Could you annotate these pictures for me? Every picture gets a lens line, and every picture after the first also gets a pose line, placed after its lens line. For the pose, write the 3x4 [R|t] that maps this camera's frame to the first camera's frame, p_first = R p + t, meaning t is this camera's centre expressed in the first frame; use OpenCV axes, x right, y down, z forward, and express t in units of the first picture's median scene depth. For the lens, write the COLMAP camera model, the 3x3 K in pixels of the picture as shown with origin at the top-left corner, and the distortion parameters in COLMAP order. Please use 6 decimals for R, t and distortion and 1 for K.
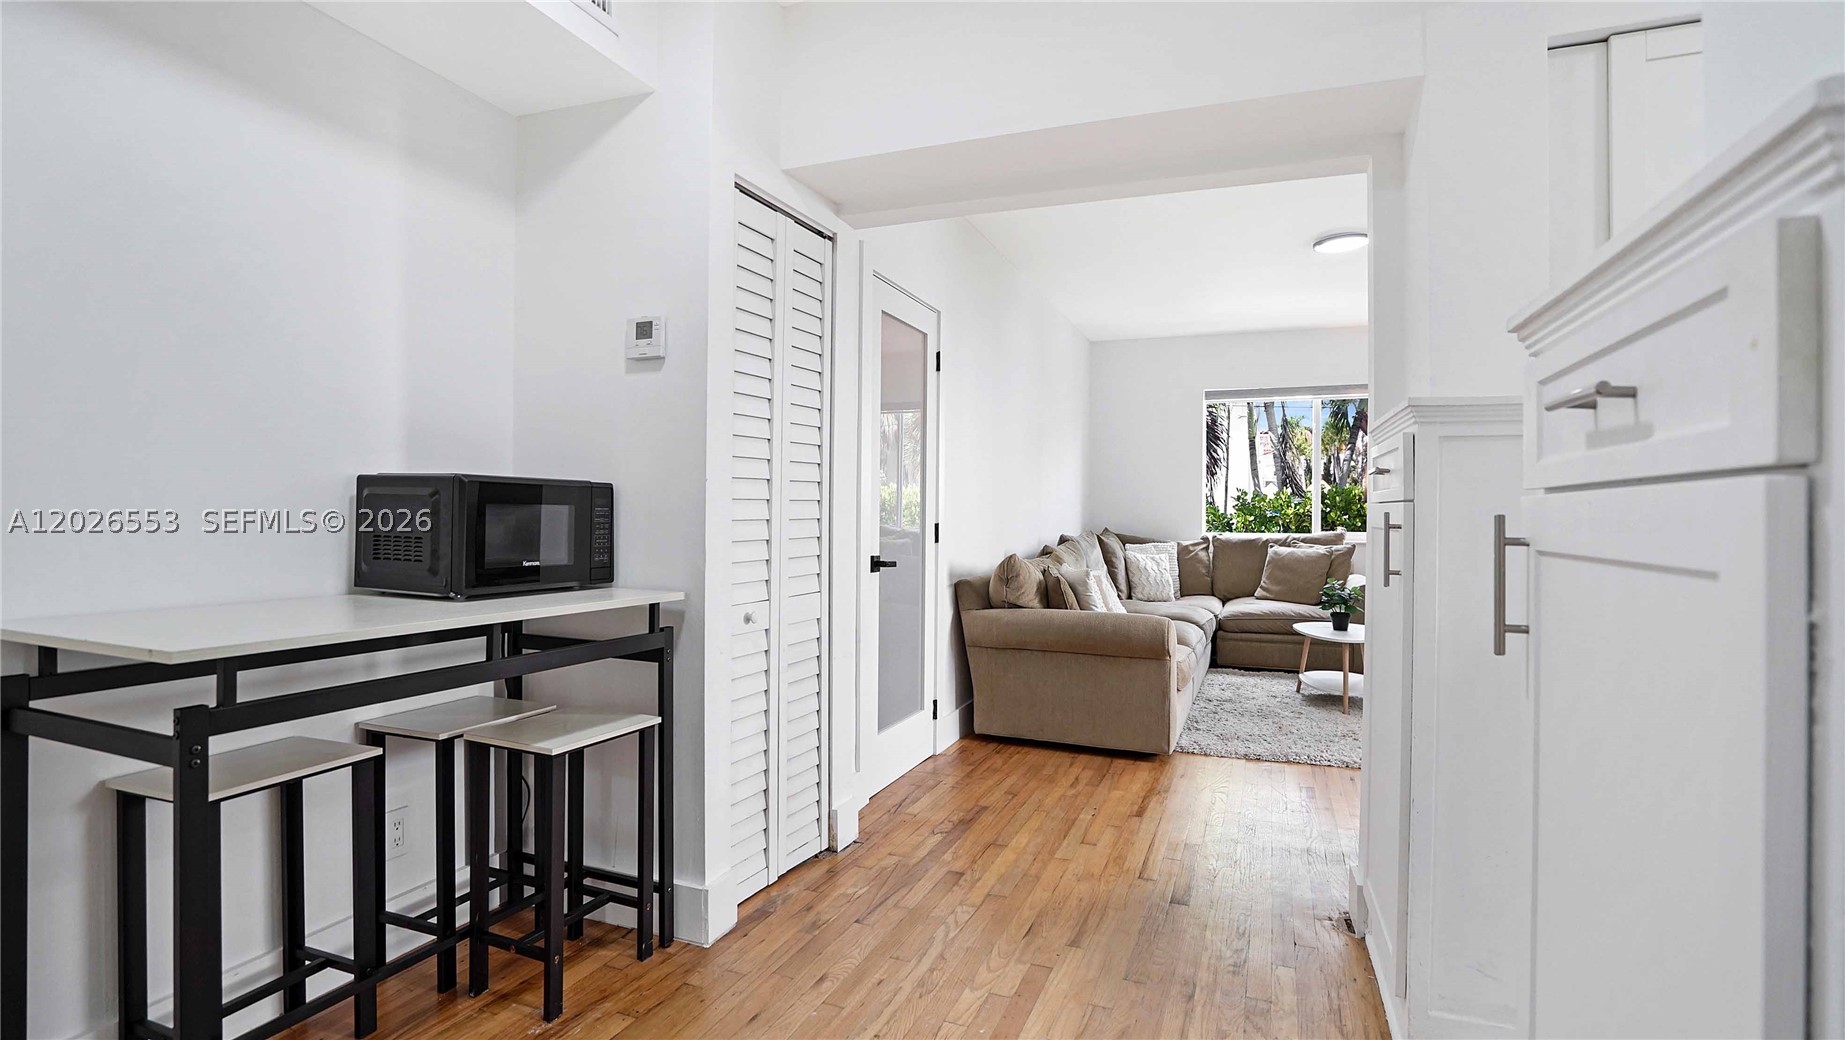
lens RADIAL K [[924.6, 0, 889.3], [0, 924.6, 511.0], [0, 0, 1]] dist [-0.042174, 0.005862]
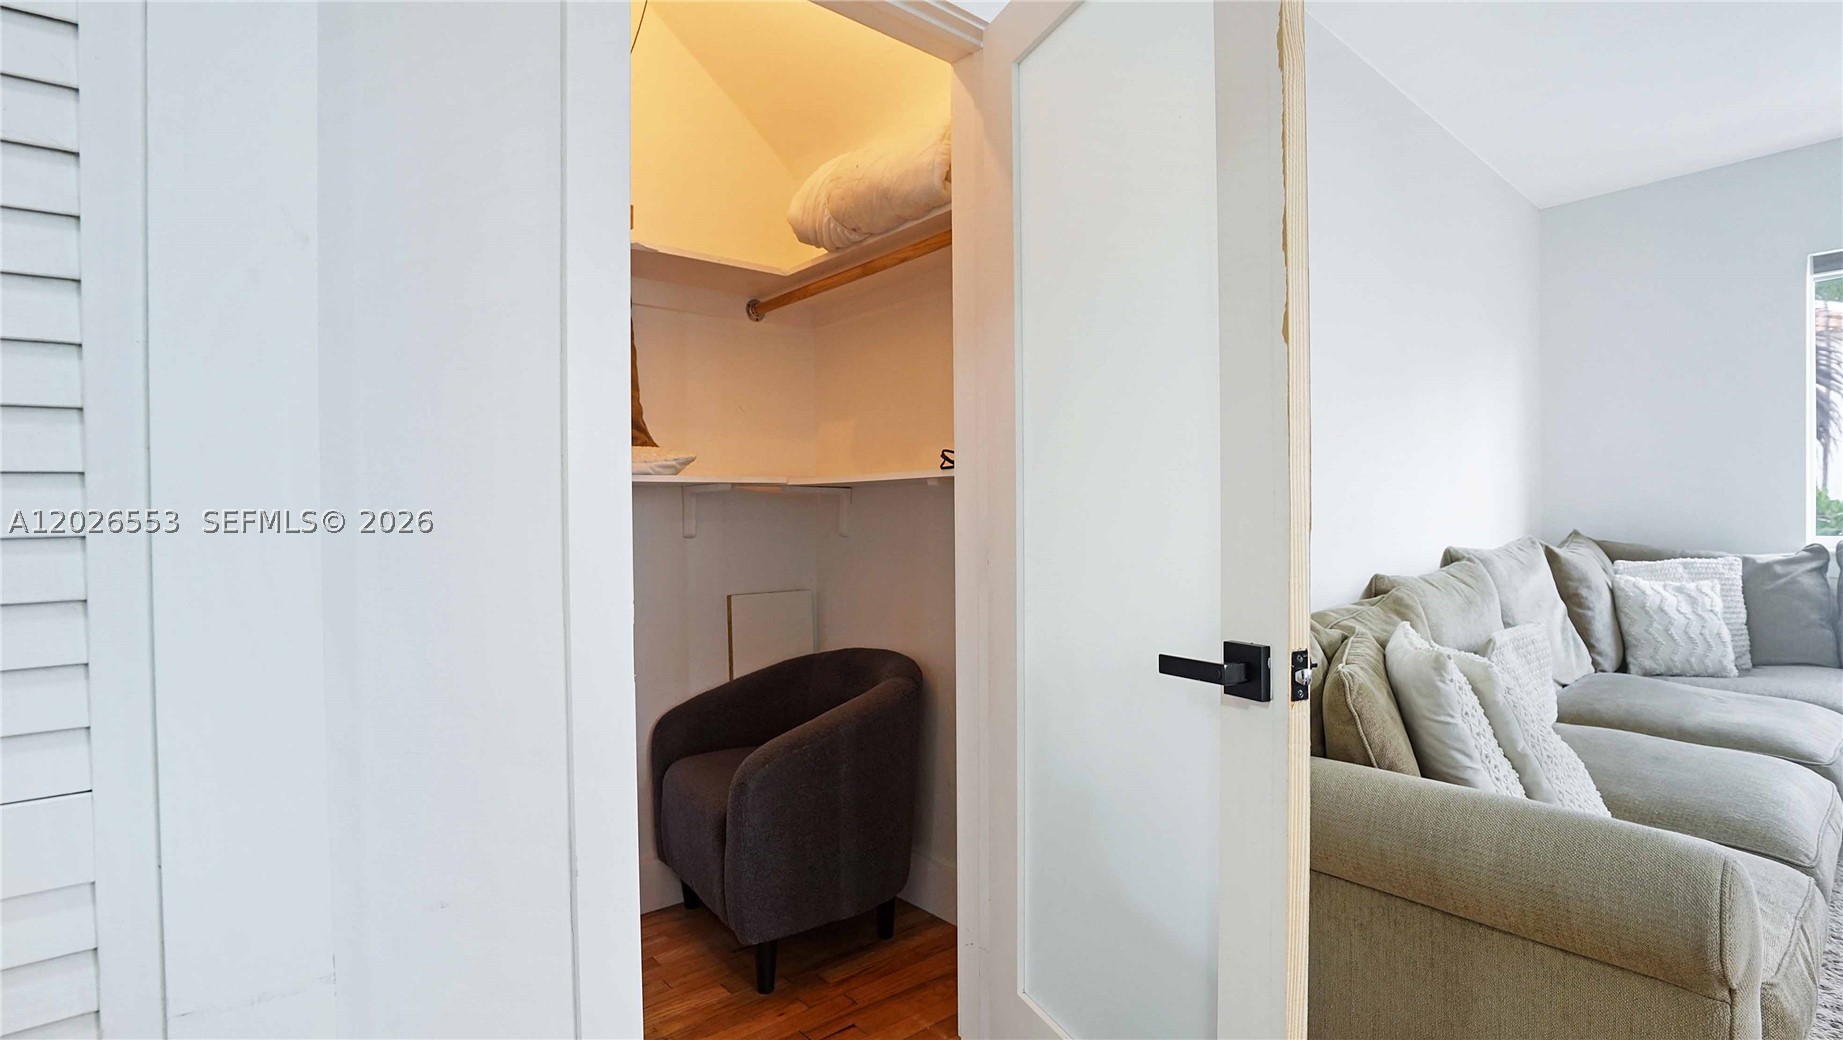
lens RADIAL K [[865.2, 0, 919.0], [0, 865.2, 536.3], [0, 0, 1]] dist [-0.000796, 0.000584]
pose [[0.900550, -0.010666, -0.434622, 0.117195], [0.021698, 0.999556, 0.020429, 0.003063], [0.434212, -0.027828, 0.900381, 0.393498]]
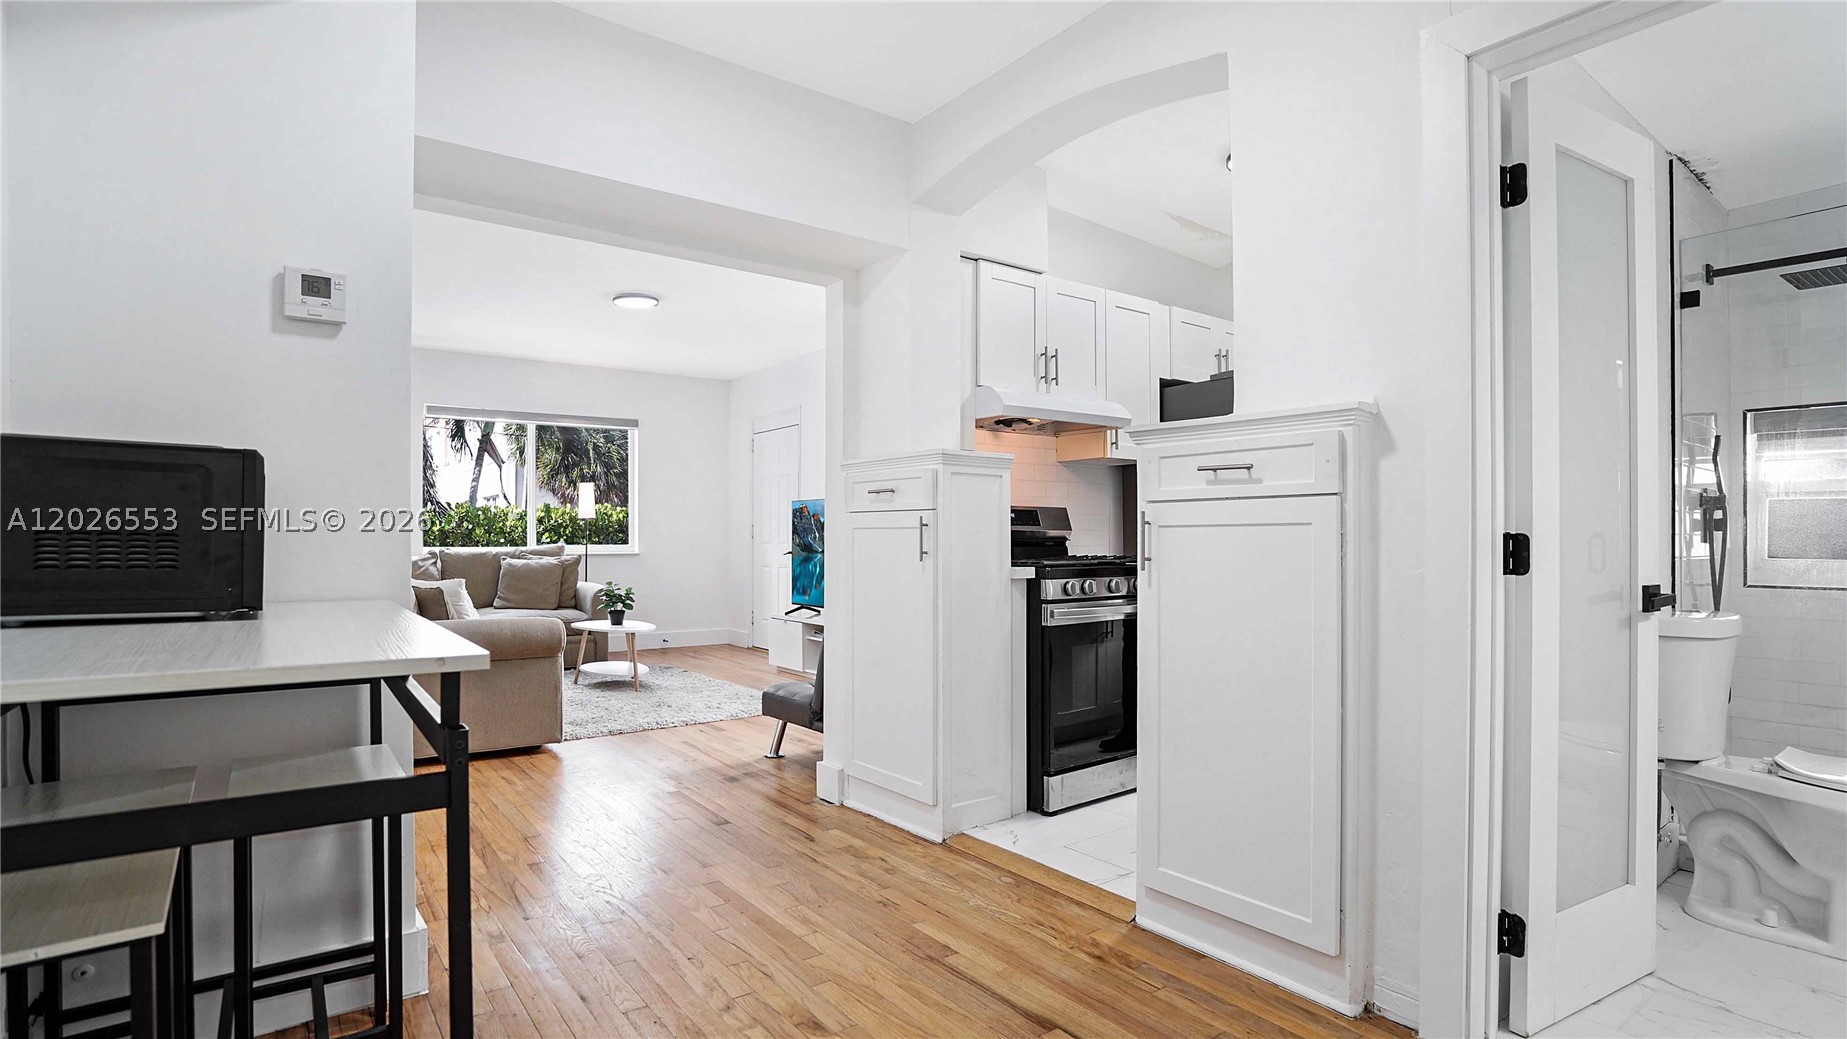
lens RADIAL K [[906.2, 0, 963.8], [0, 906.2, 547.7], [0, 0, 1]] dist [-0.044481, 0.007423]
pose [[0.474726, -0.015236, 0.880002, -0.247513], [0.000984, 0.999859, 0.016781, 0.008964], [-0.880133, -0.007101, 0.474674, 0.040672]]
